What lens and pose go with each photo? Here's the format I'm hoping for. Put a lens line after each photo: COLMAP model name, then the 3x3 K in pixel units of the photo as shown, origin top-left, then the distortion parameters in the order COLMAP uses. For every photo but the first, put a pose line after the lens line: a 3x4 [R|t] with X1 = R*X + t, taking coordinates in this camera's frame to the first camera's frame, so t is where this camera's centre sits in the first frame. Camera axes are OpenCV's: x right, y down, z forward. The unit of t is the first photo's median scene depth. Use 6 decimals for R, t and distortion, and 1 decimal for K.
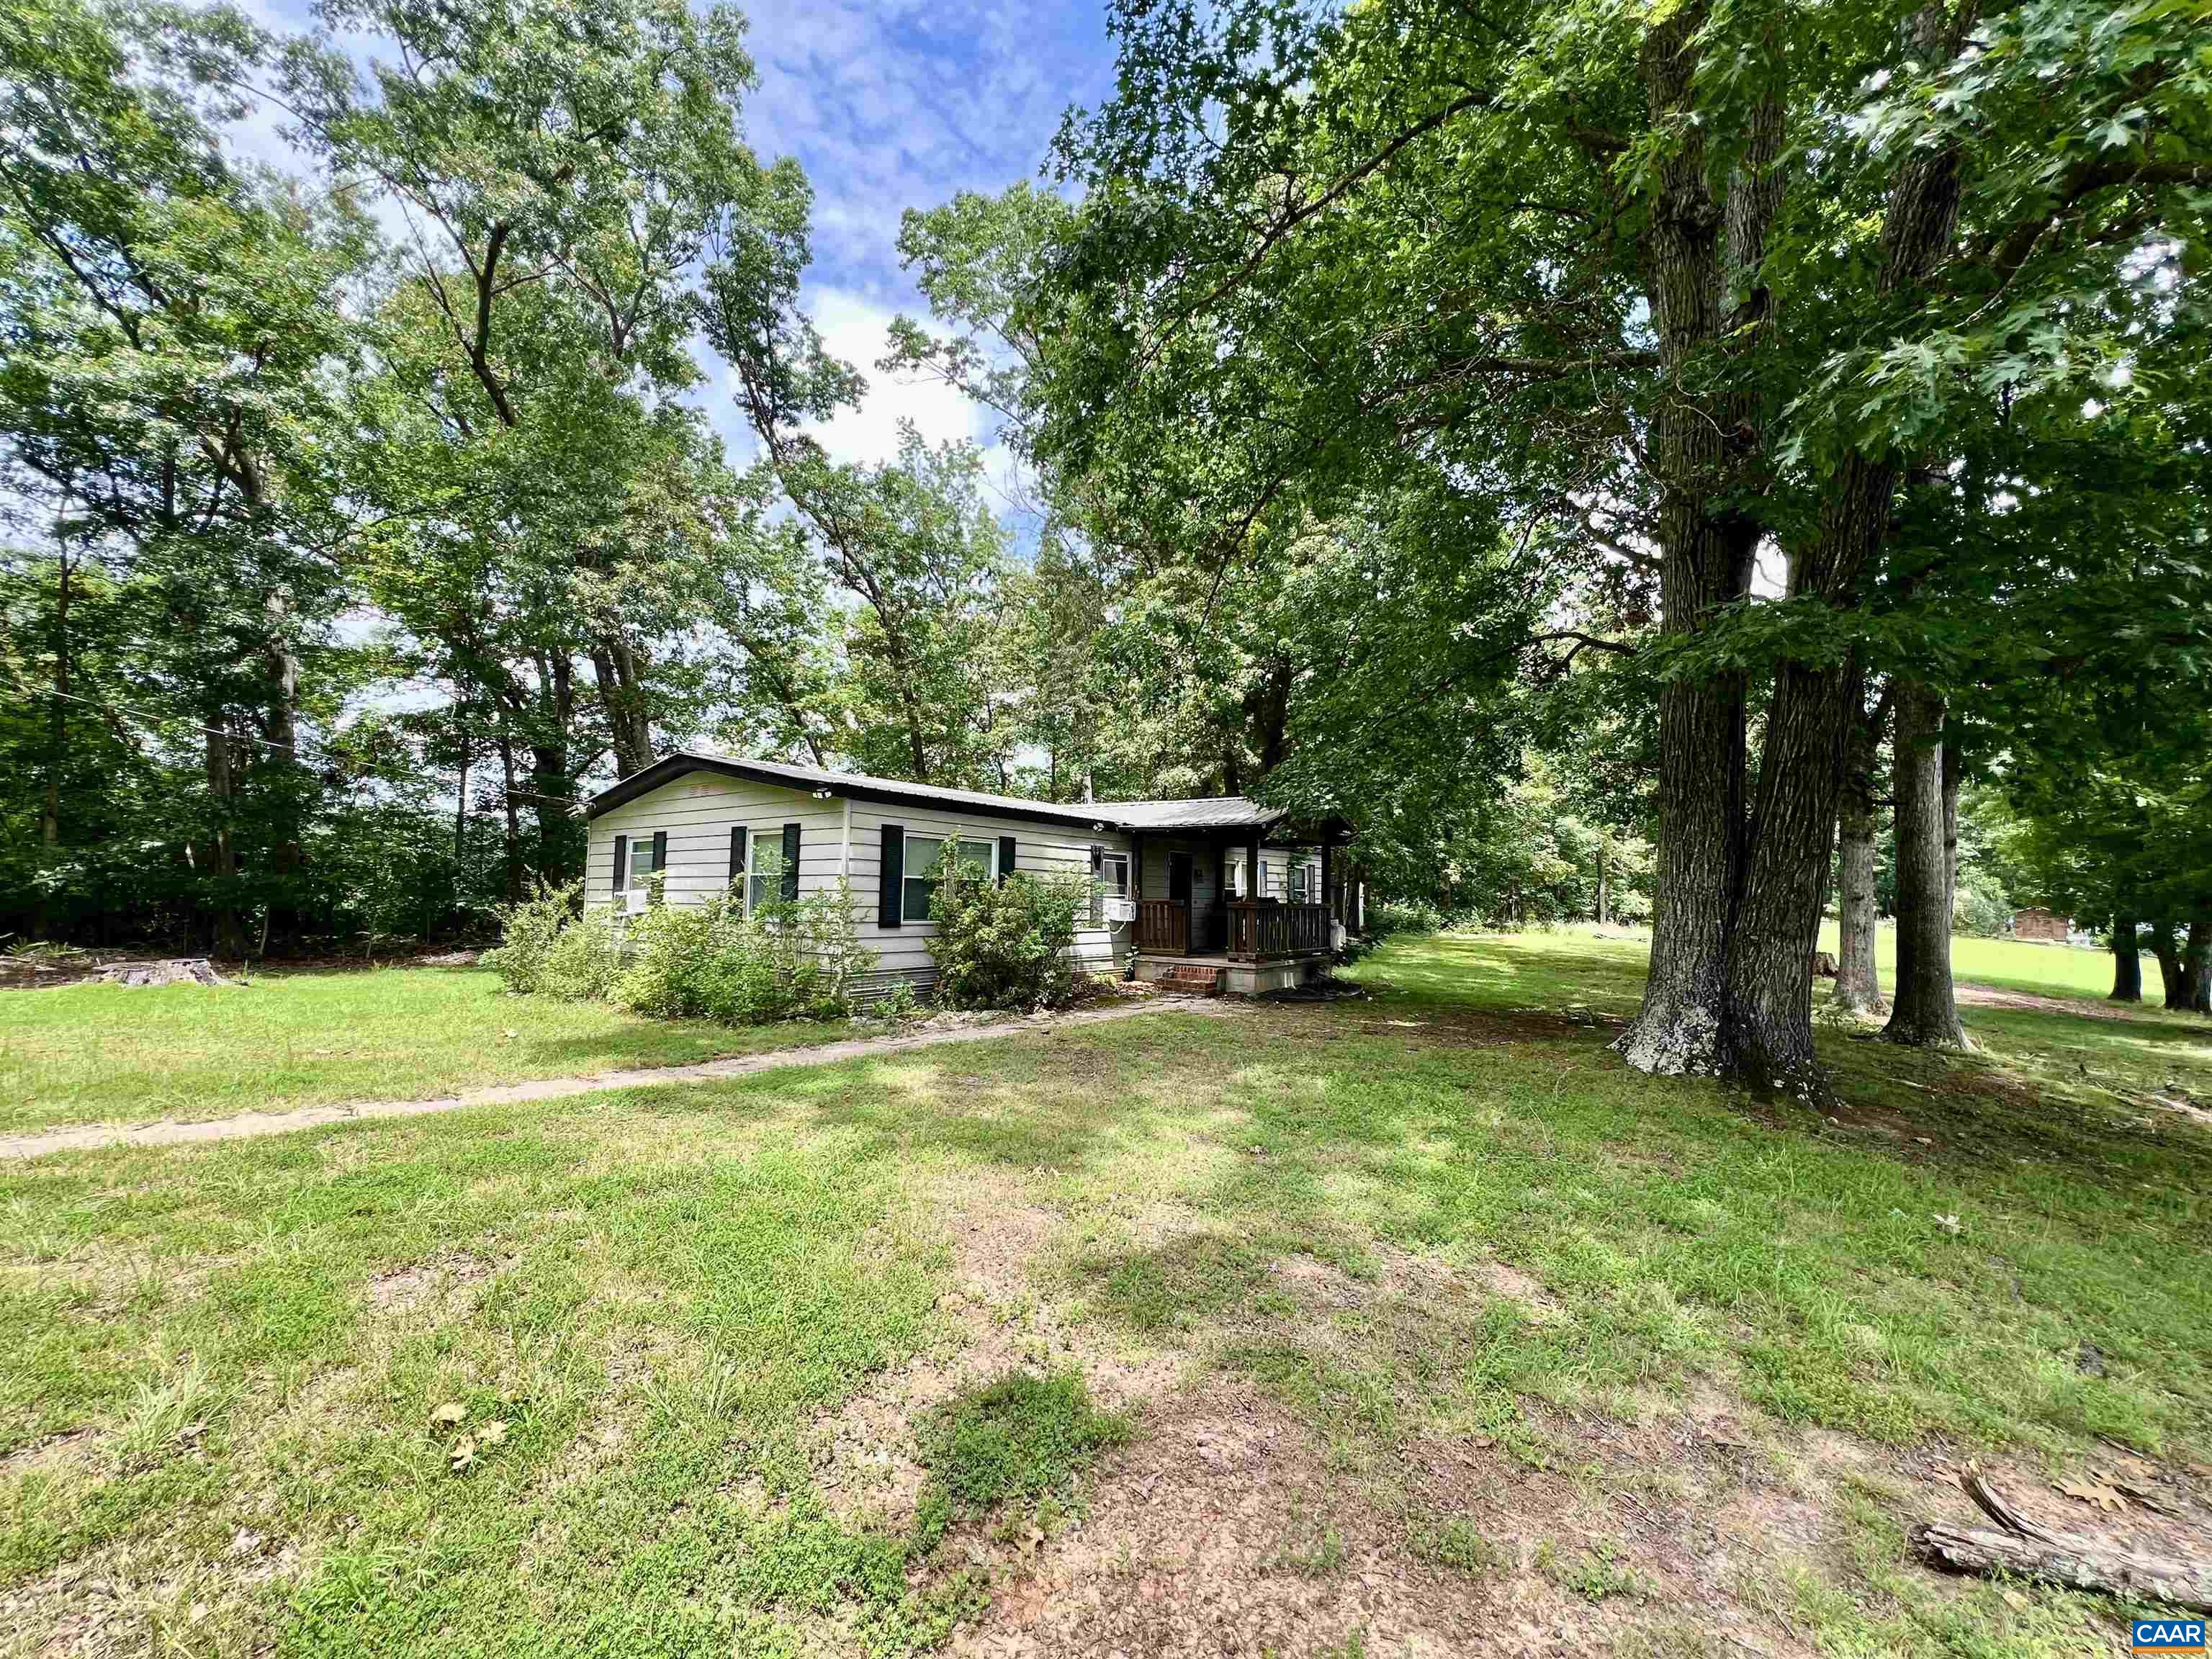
lens RADIAL K [[891.8, 0, 1094.3], [0, 891.8, 840.5], [0, 0, 1]] dist [0.000349, -0.000230]
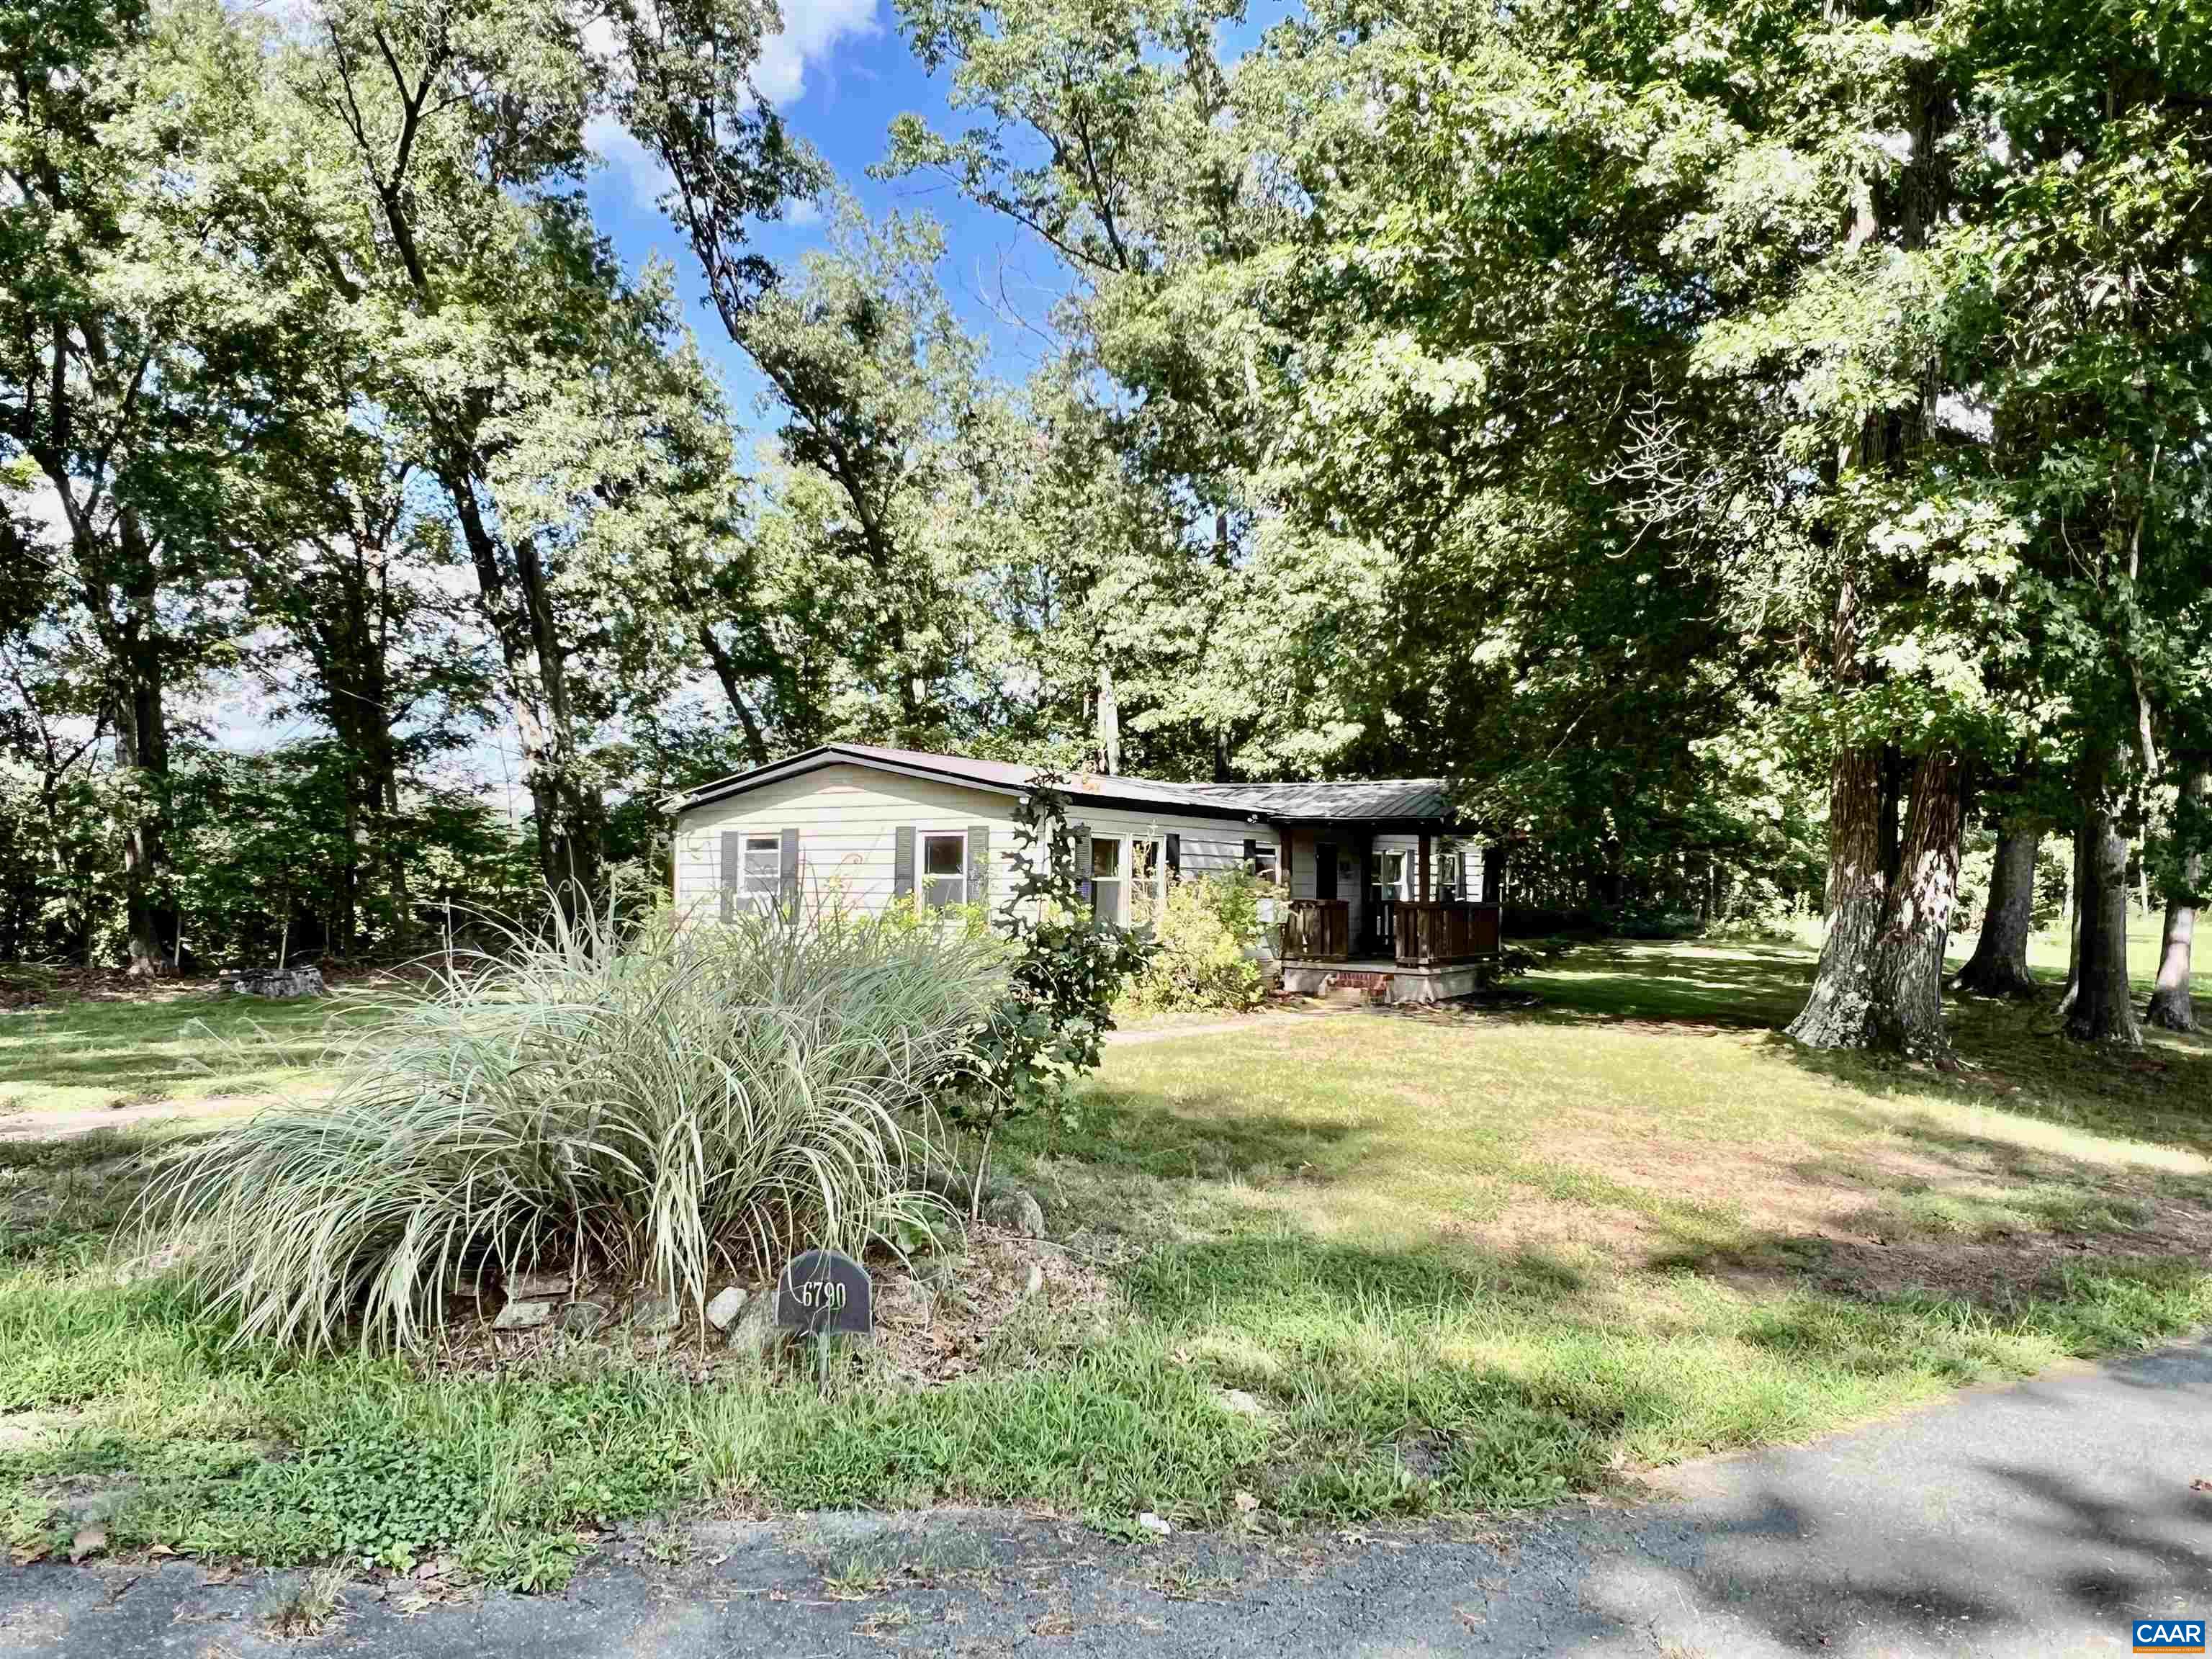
lens RADIAL K [[1509.2, 0, 1111.6], [0, 1509.2, 820.9], [0, 0, 1]] dist [-0.002770, 0.000685]
pose [[0.998172, -0.005624, 0.060170, -0.160617], [0.004161, 0.999693, 0.024414, -0.035072], [-0.060288, -0.024119, 0.997890, -0.352863]]
